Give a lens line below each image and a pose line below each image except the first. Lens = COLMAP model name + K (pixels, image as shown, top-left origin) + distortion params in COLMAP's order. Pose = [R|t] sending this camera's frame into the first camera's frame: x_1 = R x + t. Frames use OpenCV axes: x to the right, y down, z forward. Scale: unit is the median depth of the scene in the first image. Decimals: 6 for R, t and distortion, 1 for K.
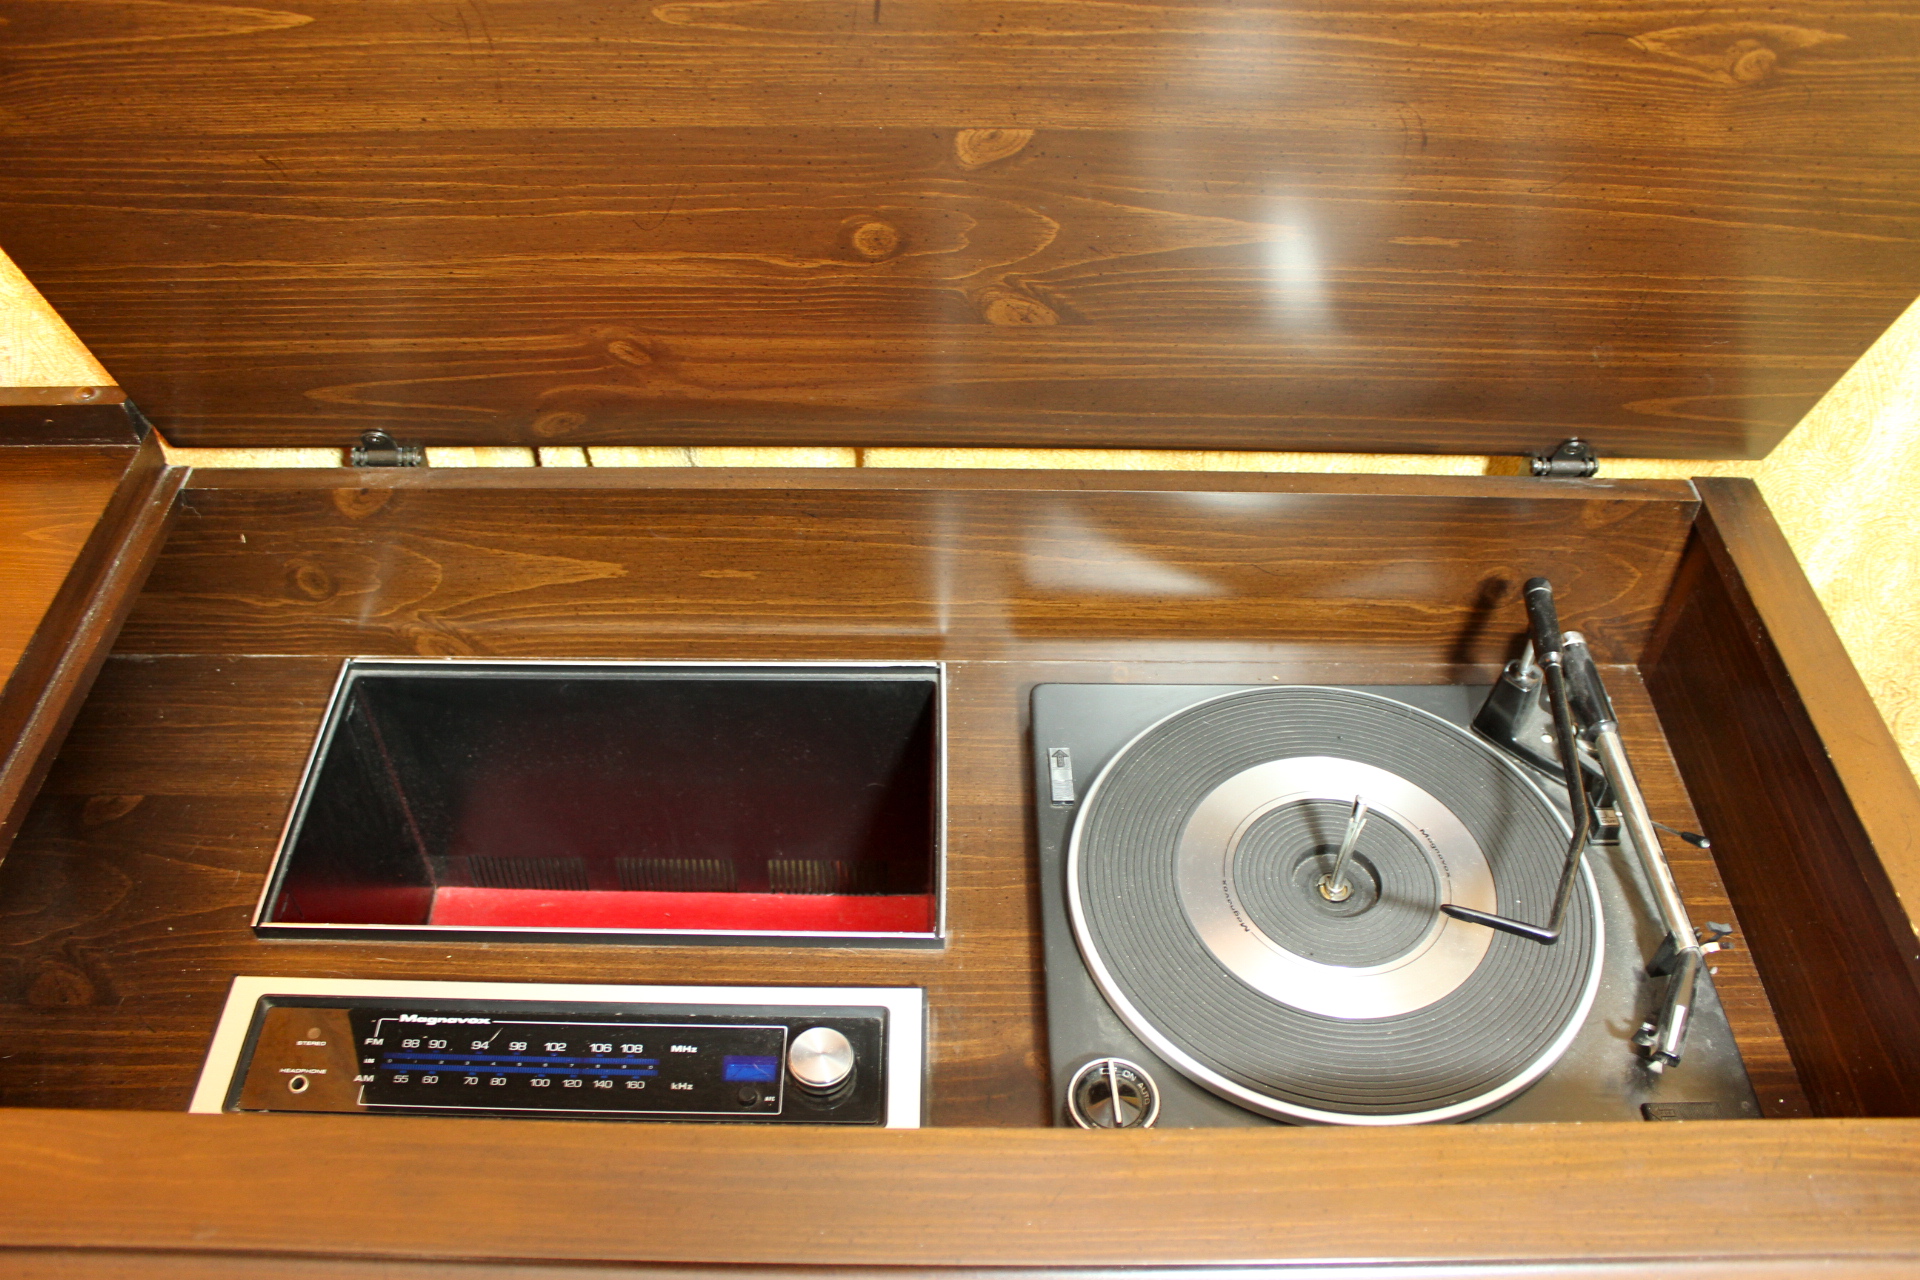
lens RADIAL K [[1572.0, 0, 976.0], [0, 1572.0, 632.3], [0, 0, 1]] dist [-0.158647, 0.108318]
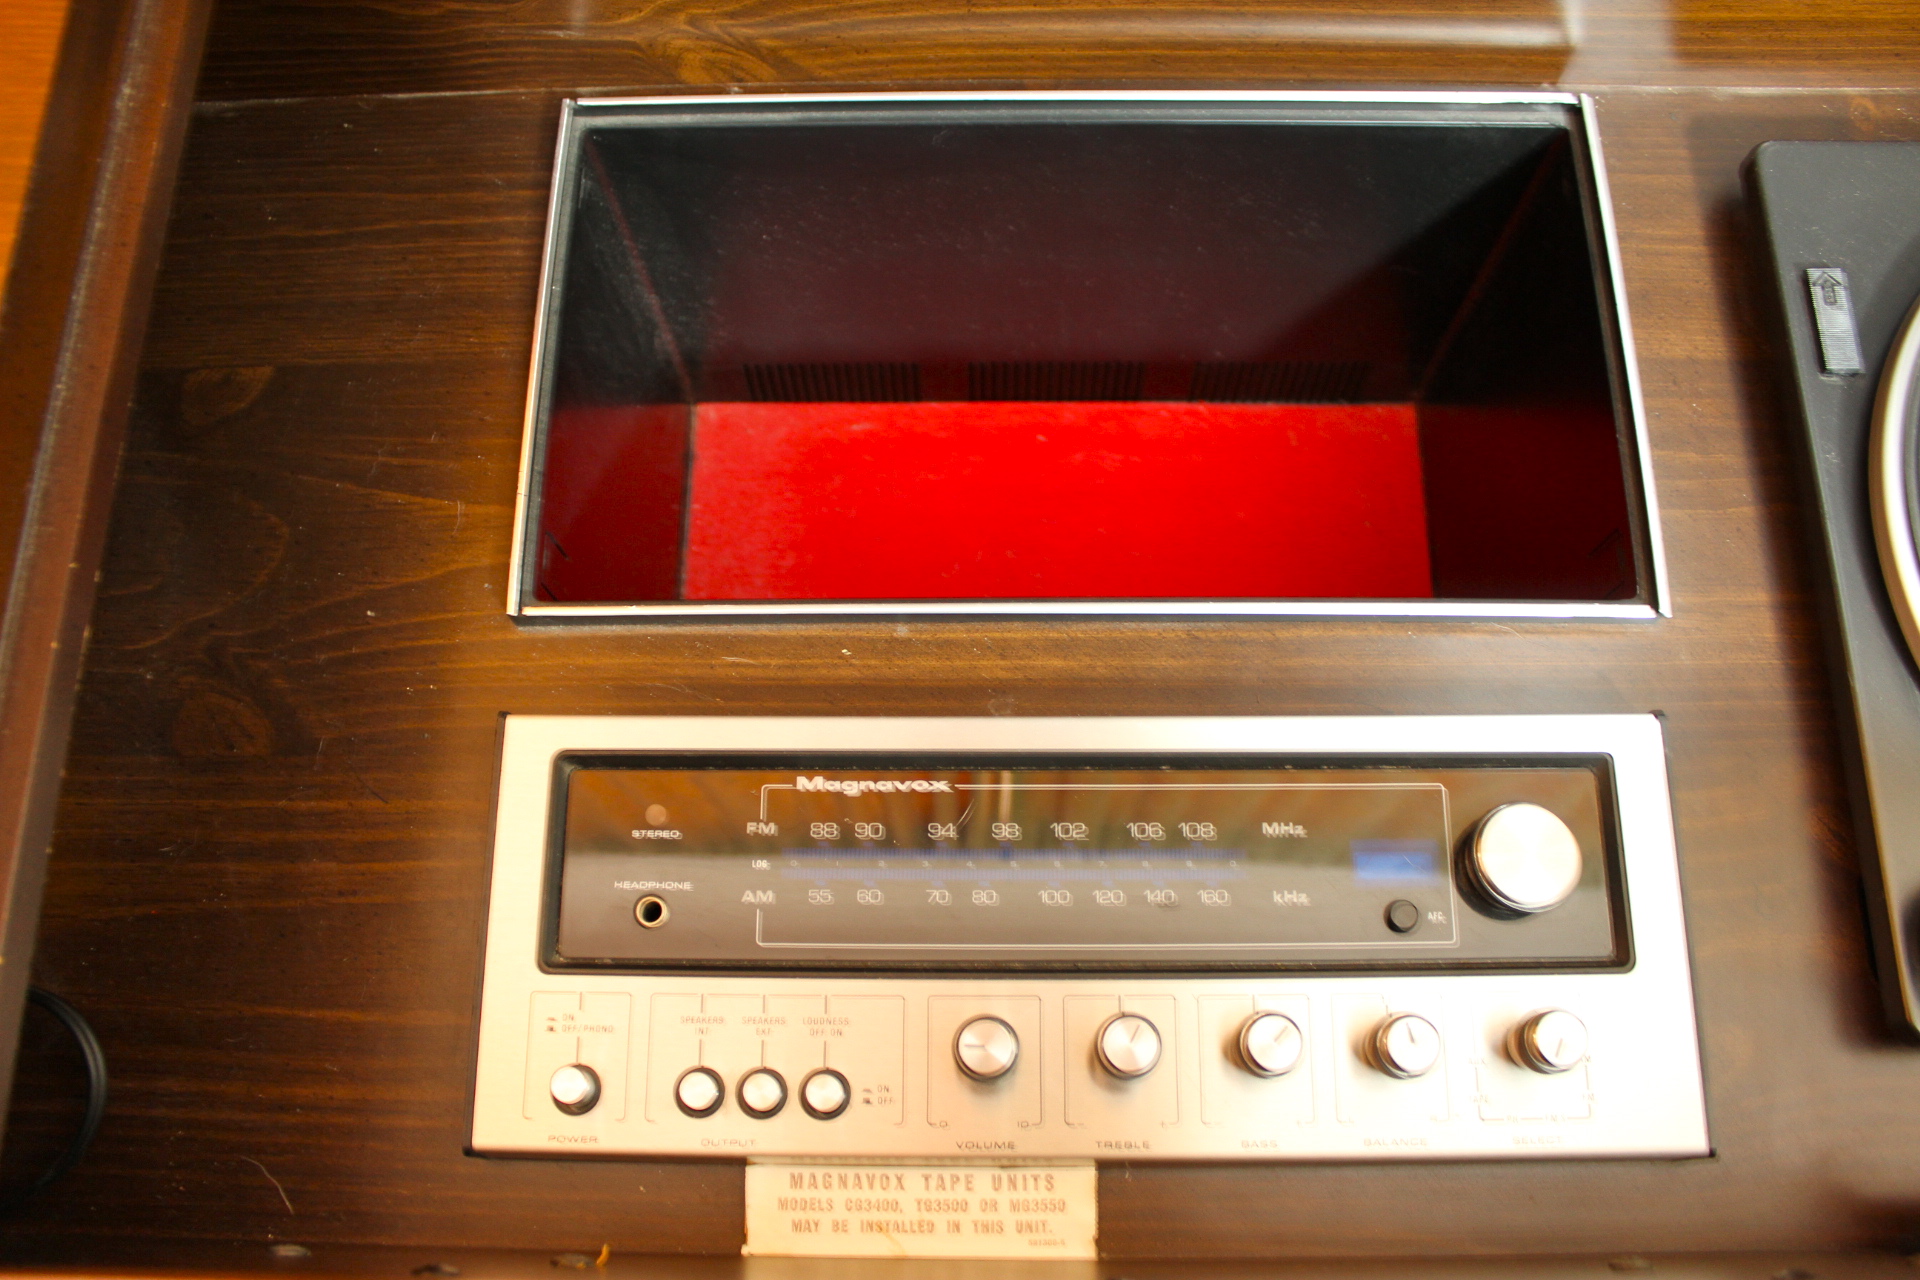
lens RADIAL K [[1572.0, 0, 960.6], [0, 1572.0, 643.4], [0, 0, 1]] dist [-0.158647, 0.108318]
pose [[0.998931, 0.002727, -0.046152, -0.260514], [0.018497, 0.891314, 0.453008, -0.066958], [0.042371, -0.453378, 0.890311, 0.440585]]
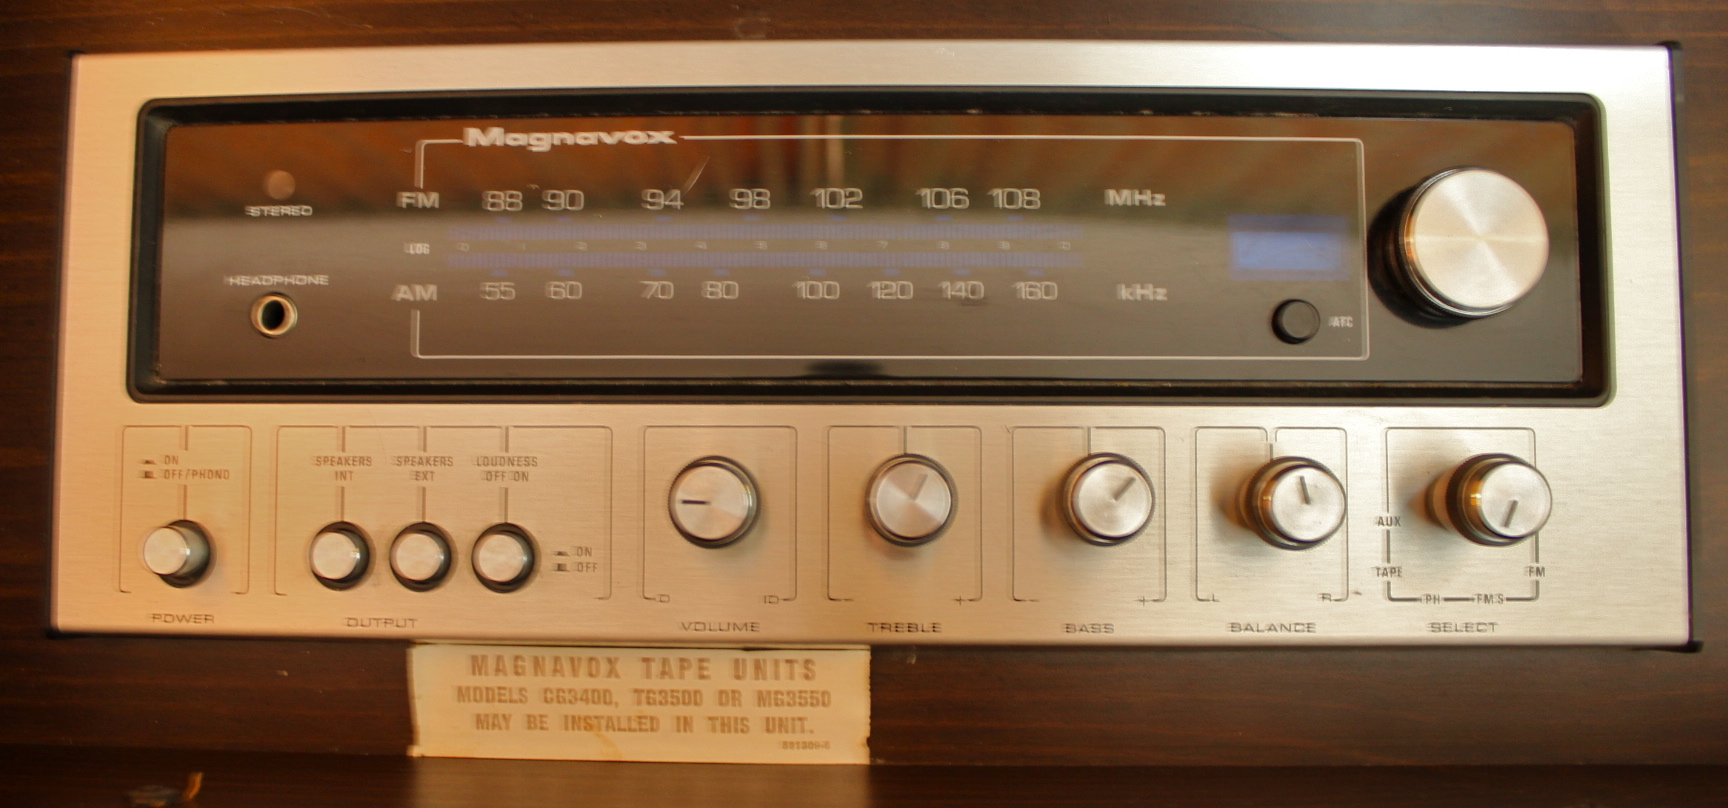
lens RADIAL K [[1500.6, 0, 802.7], [0, 1500.6, 408.7], [0, 0, 1]] dist [-0.138778, 0.070731]
pose [[0.998216, 0.011625, -0.058566, -0.233680], [0.030476, 0.744274, 0.667179, 0.028446], [0.051345, -0.667774, 0.742592, 0.585211]]
